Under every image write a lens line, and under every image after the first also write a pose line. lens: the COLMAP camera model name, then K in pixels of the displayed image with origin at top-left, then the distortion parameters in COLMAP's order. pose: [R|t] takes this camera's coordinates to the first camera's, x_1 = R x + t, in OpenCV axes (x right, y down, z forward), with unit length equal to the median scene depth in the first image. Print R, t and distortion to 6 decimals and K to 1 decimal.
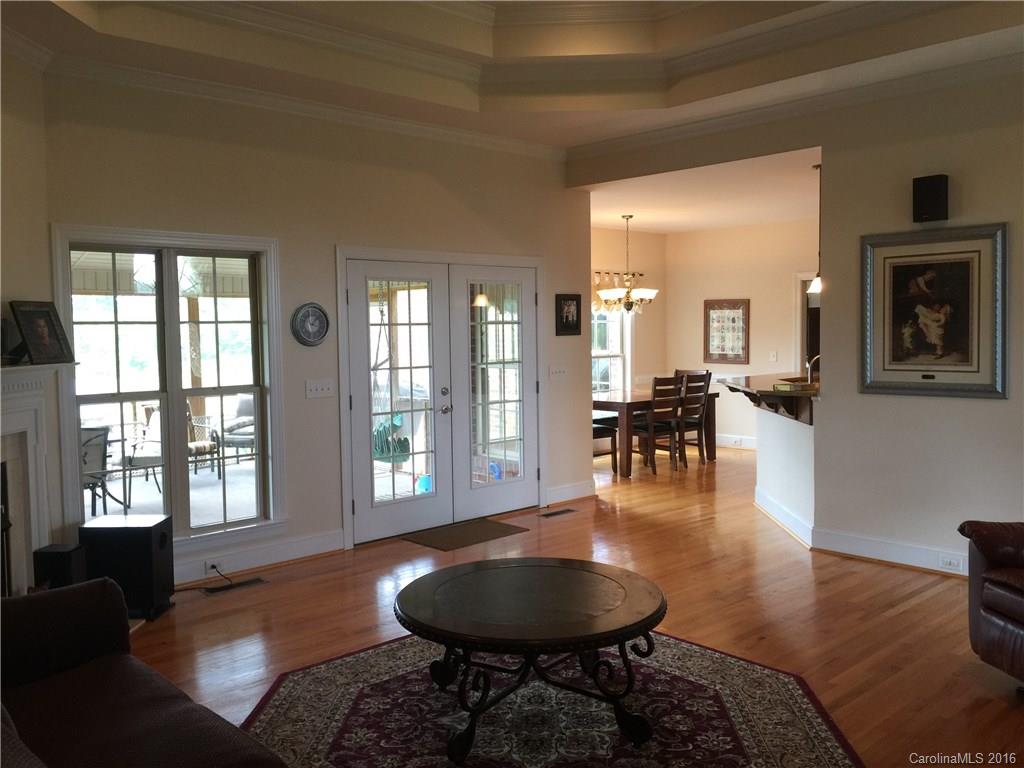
lens RADIAL K [[885.5, 0, 511.7], [0, 885.5, 381.0], [0, 0, 1]] dist [0.064632, -0.075058]
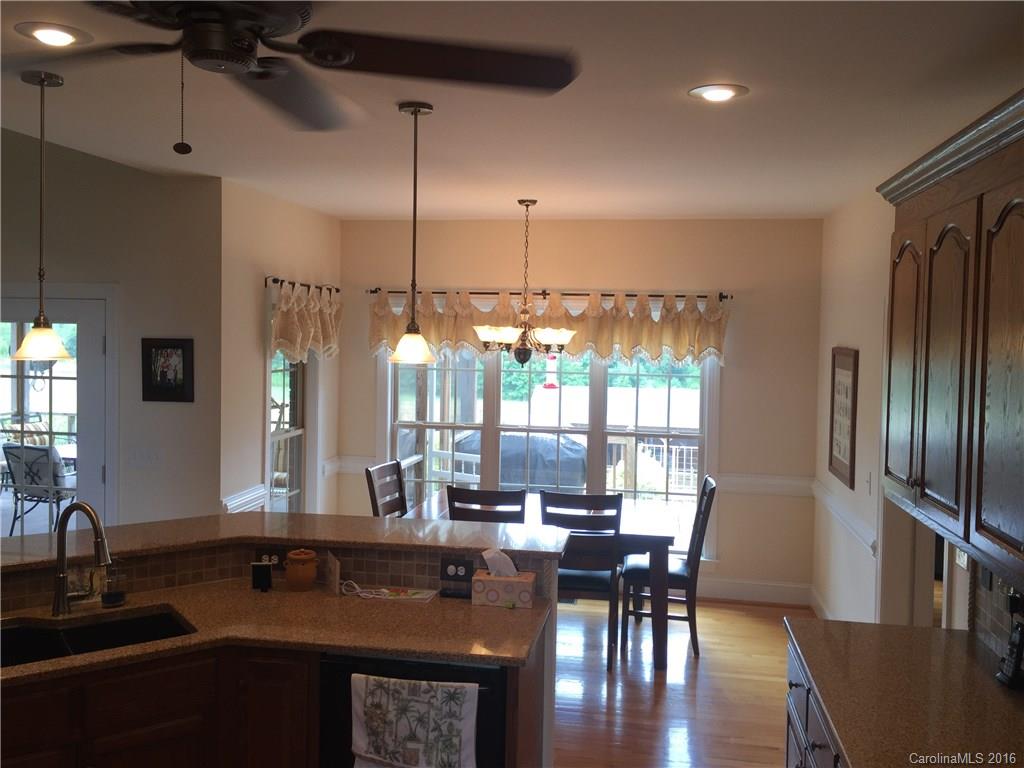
lens RADIAL K [[885.5, 0, 513.5], [0, 885.5, 382.4], [0, 0, 1]] dist [0.064632, -0.075058]
pose [[0.615321, 0.057438, -0.786181, 0.664909], [-0.073437, 0.997181, 0.015377, -0.085583], [0.784849, 0.048273, 0.617804, 0.722270]]
